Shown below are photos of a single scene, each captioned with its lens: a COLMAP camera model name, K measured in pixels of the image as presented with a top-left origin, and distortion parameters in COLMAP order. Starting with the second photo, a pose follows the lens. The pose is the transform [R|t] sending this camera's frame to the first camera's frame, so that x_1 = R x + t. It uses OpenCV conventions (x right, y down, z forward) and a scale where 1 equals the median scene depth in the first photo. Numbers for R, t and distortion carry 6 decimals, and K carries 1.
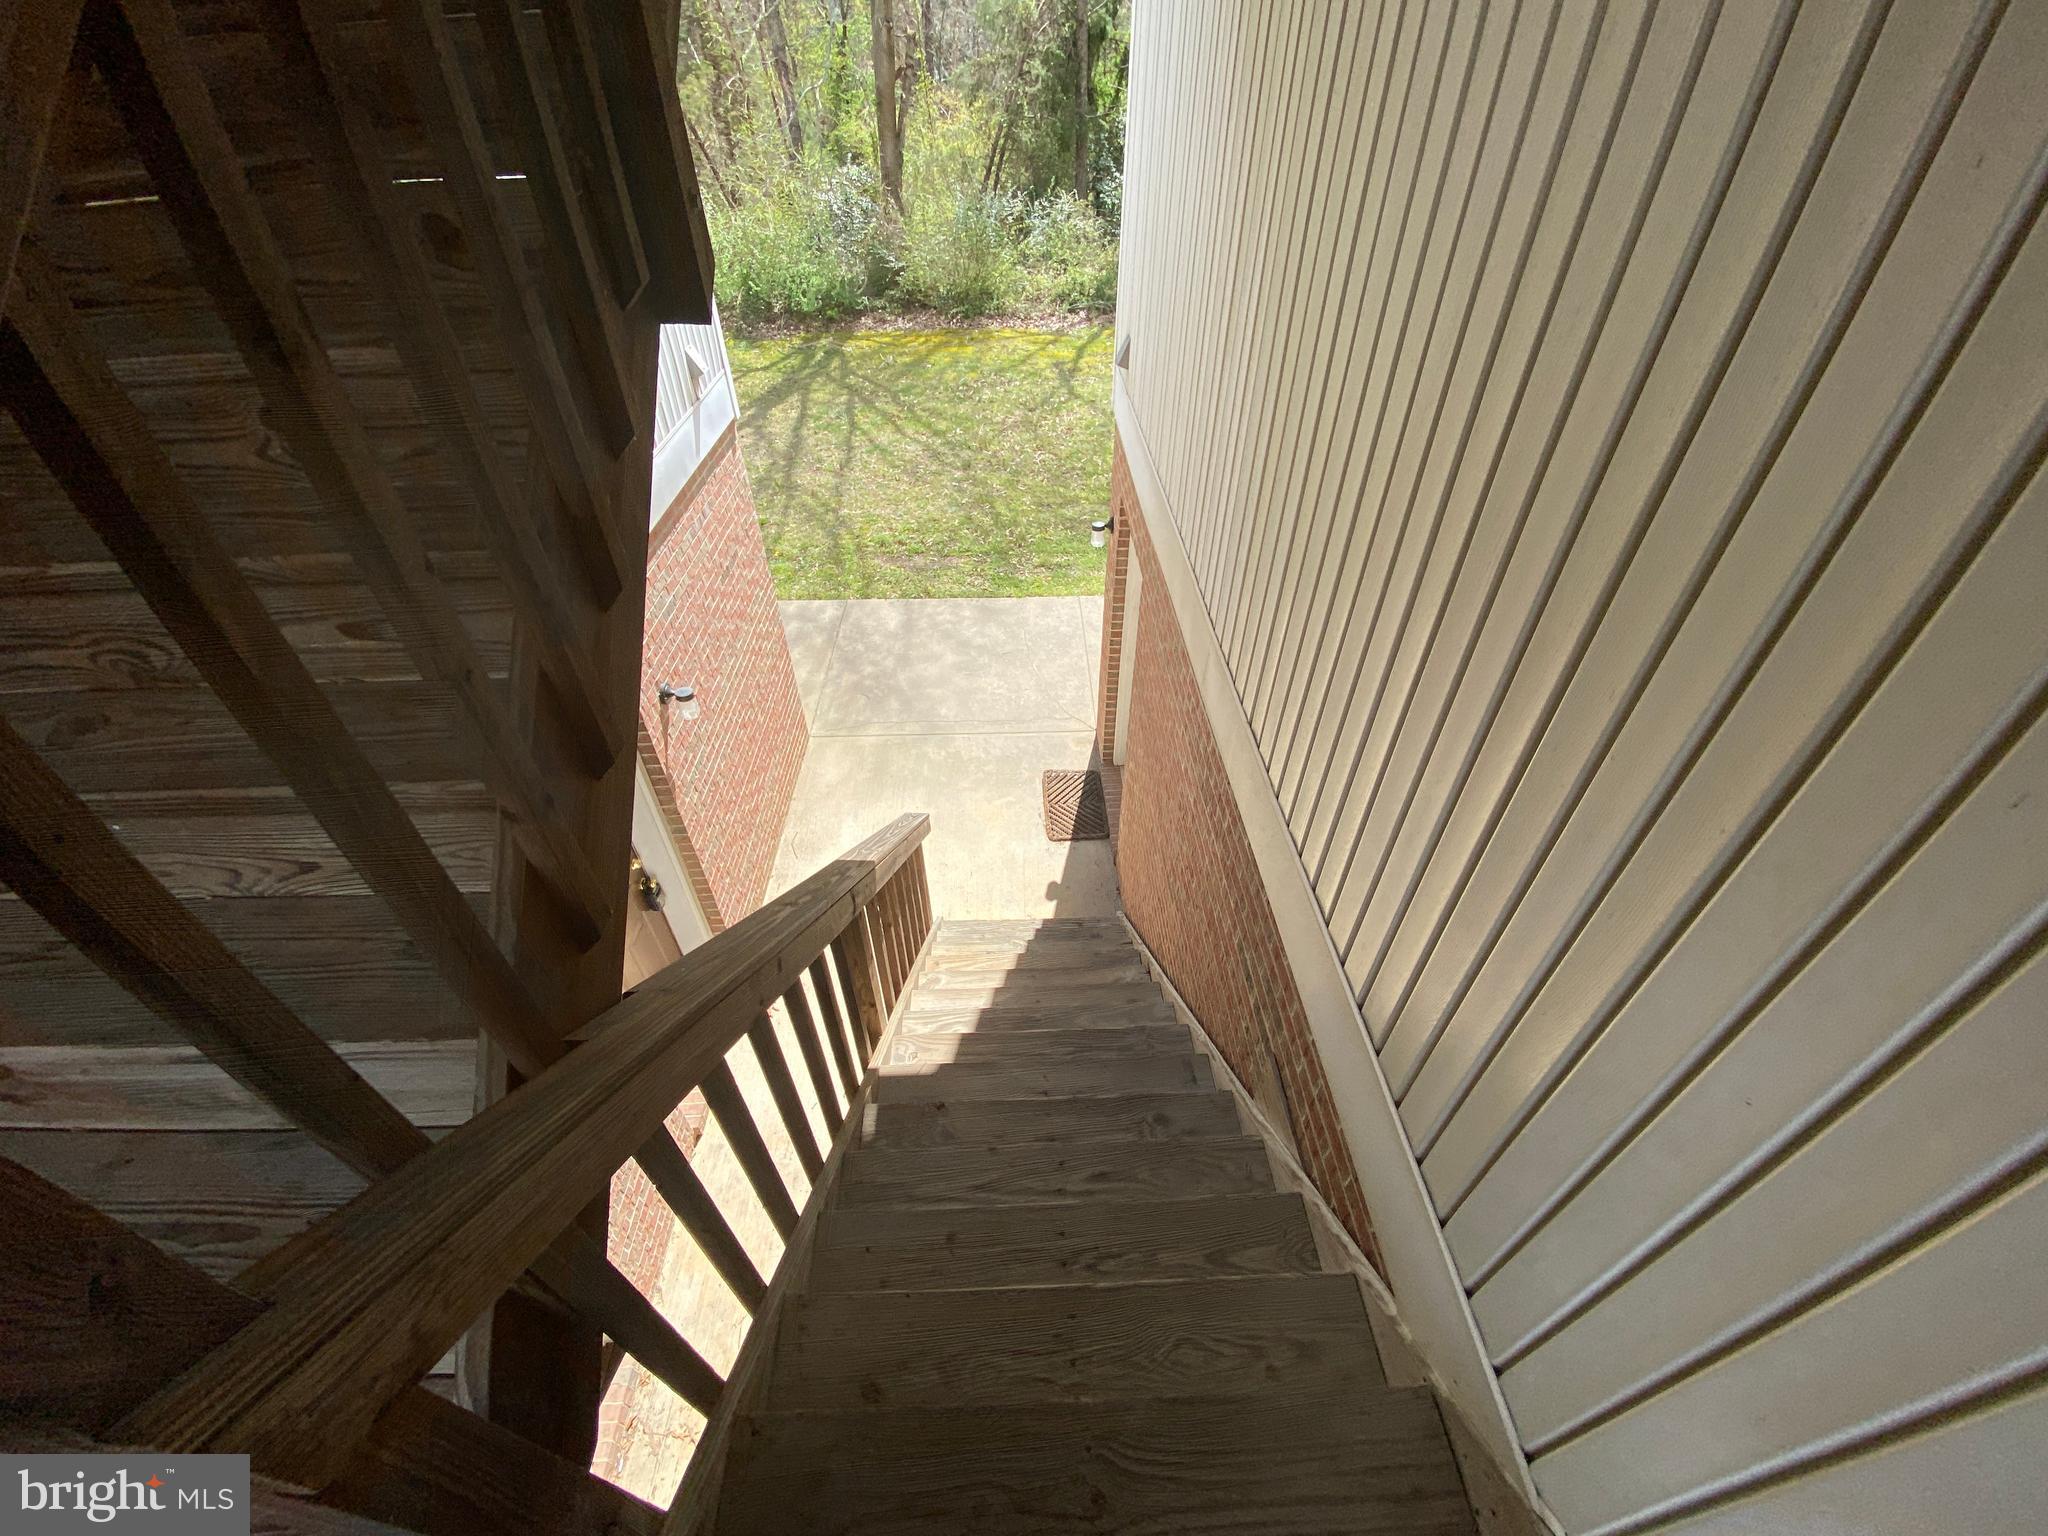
lens RADIAL K [[826.7, 0, 1024.0], [0, 826.7, 768.0], [0, 0, 1]] dist [0.010502, -0.016418]
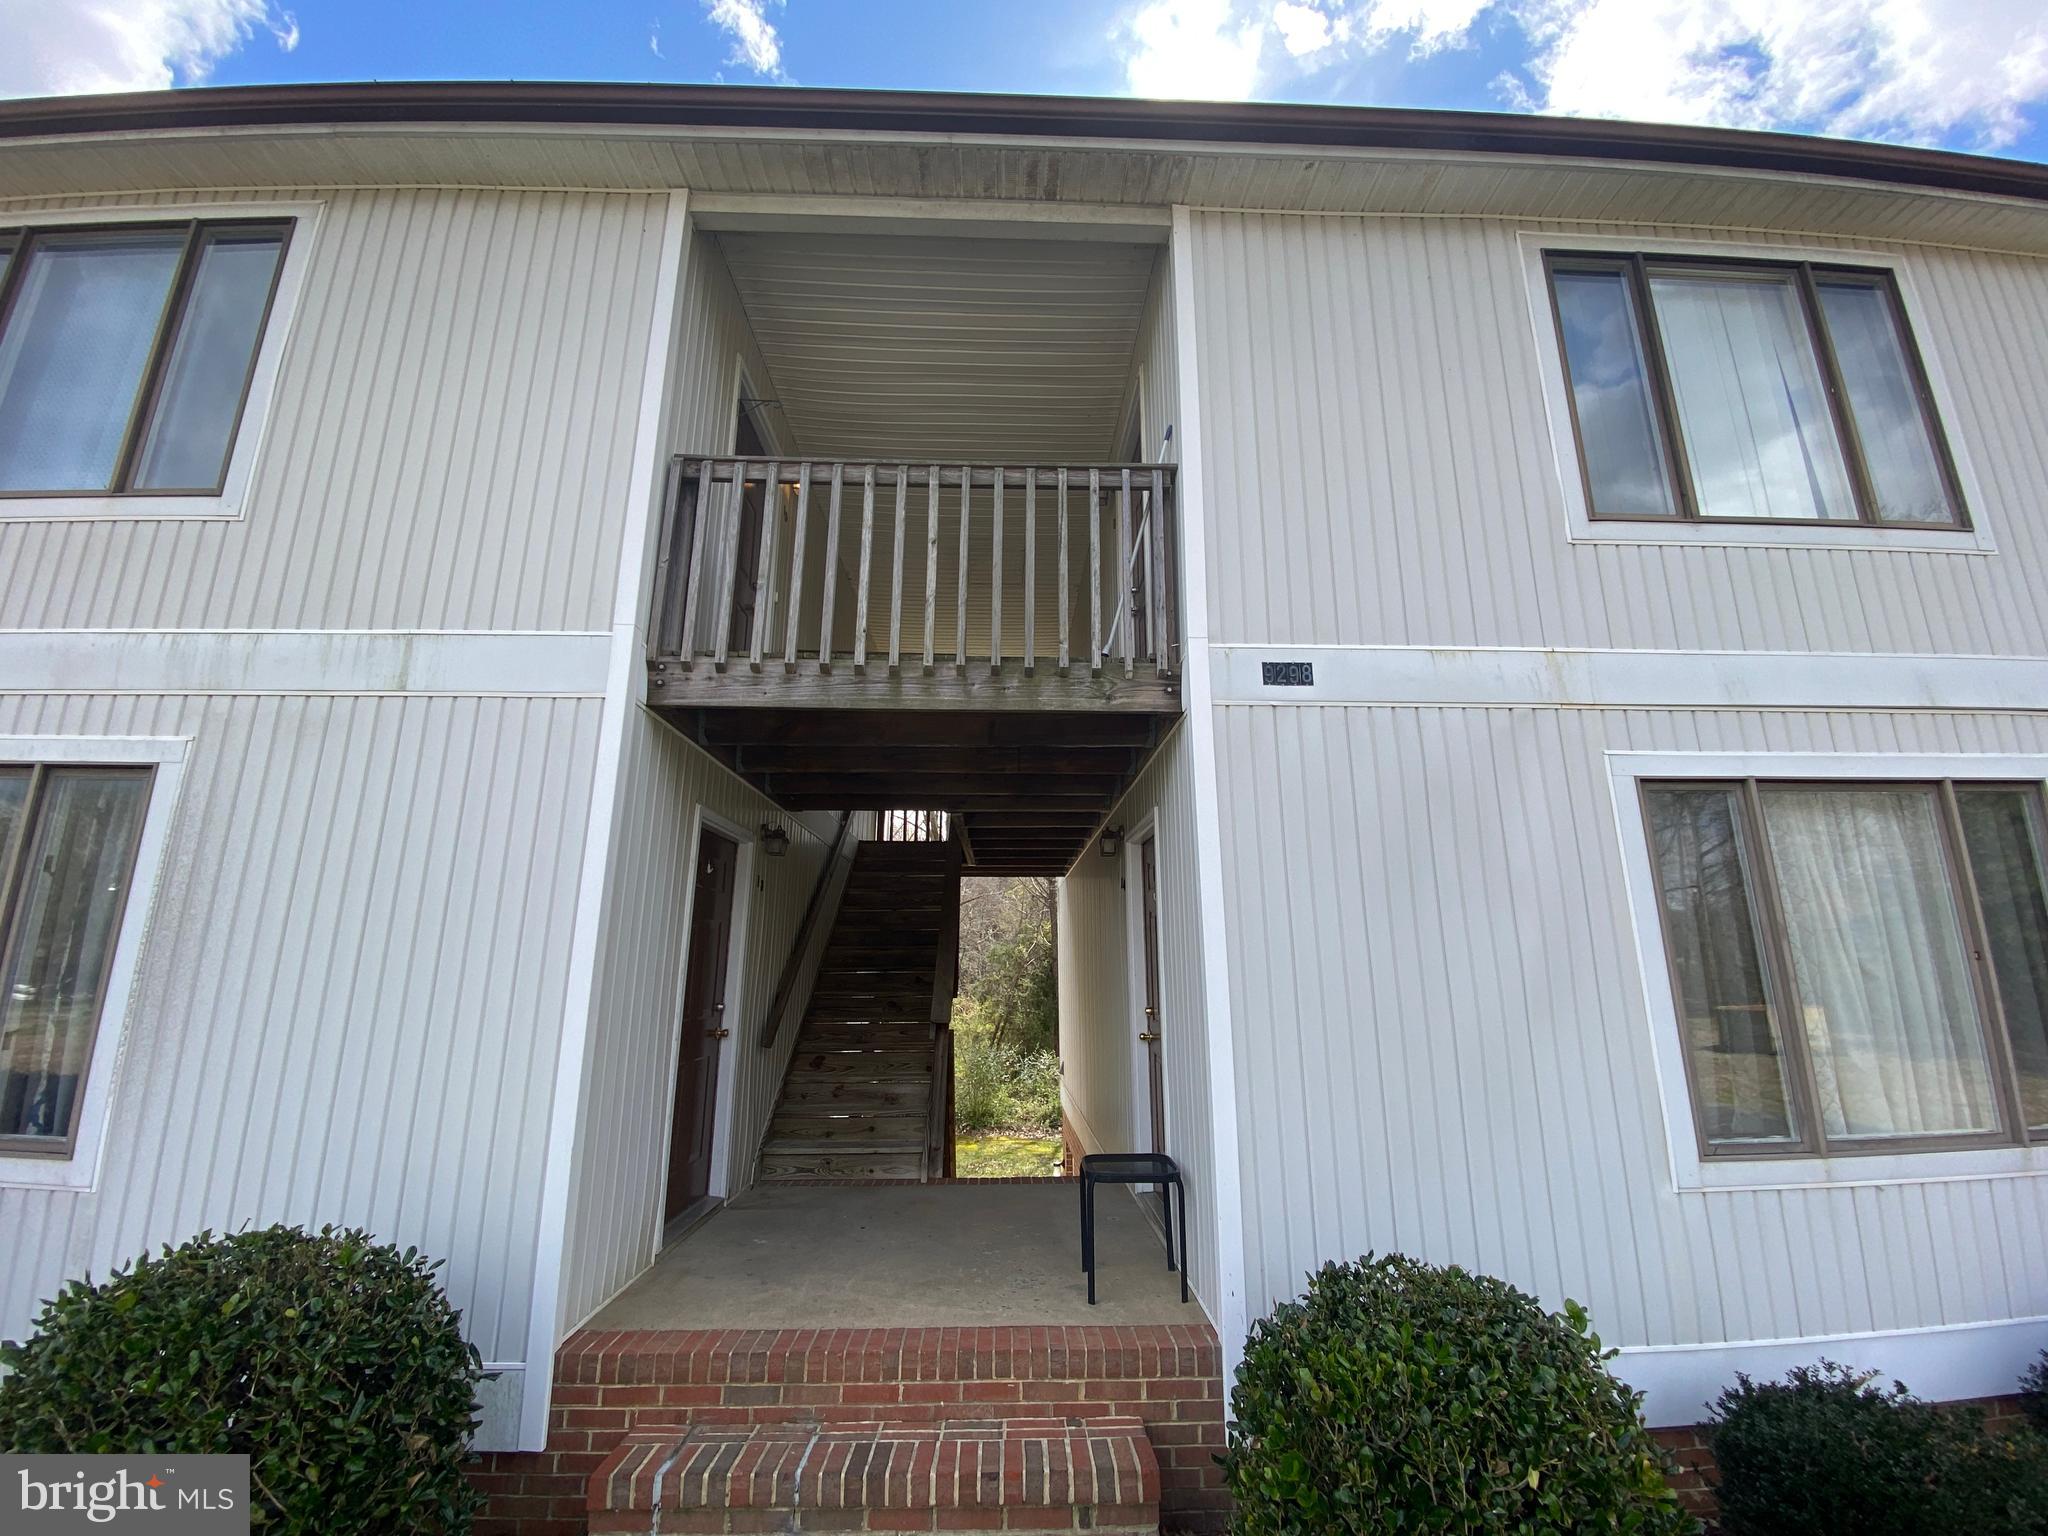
lens RADIAL K [[826.7, 0, 1024.0], [0, 826.7, 768.0], [0, 0, 1]] dist [0.010502, -0.016418]
pose [[0.999904, 0.013323, 0.003750, -0.000993], [-0.004529, 0.570970, -0.820958, 0.396374], [-0.013079, 0.820863, 0.570976, -0.437231]]
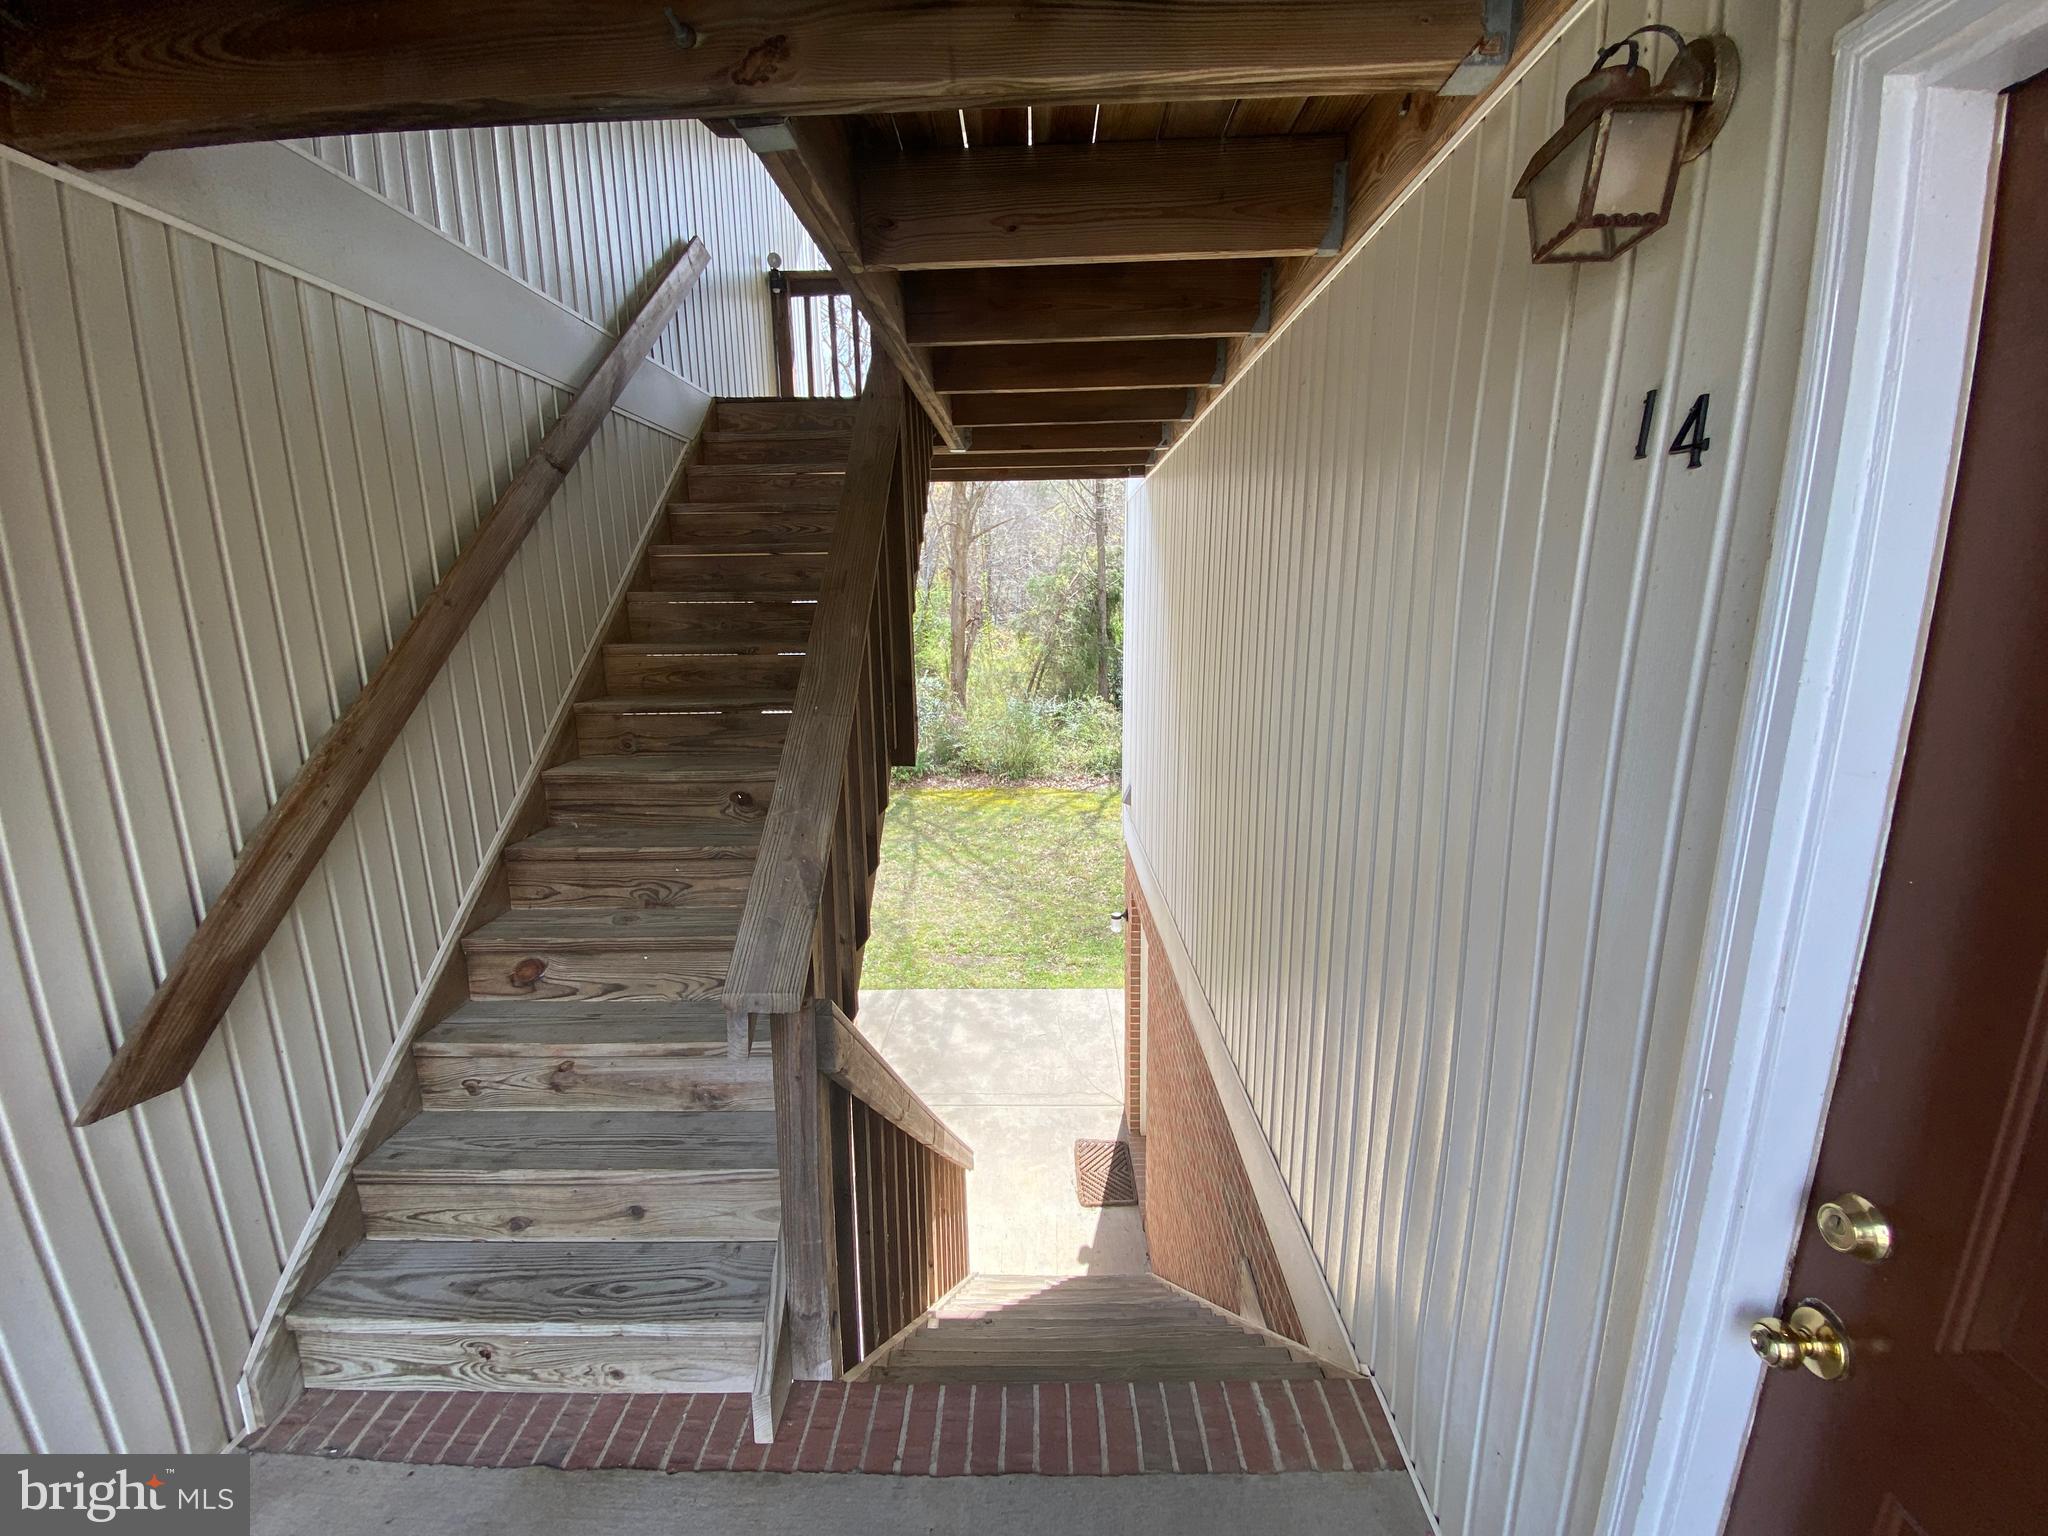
lens RADIAL K [[826.7, 0, 1024.0], [0, 826.7, 768.0], [0, 0, 1]] dist [0.010502, -0.016418]
pose [[0.999094, 0.004130, -0.042356, -0.000109], [-0.024493, 0.869716, -0.492944, 0.082073], [0.034802, 0.493535, 0.869029, -0.135081]]
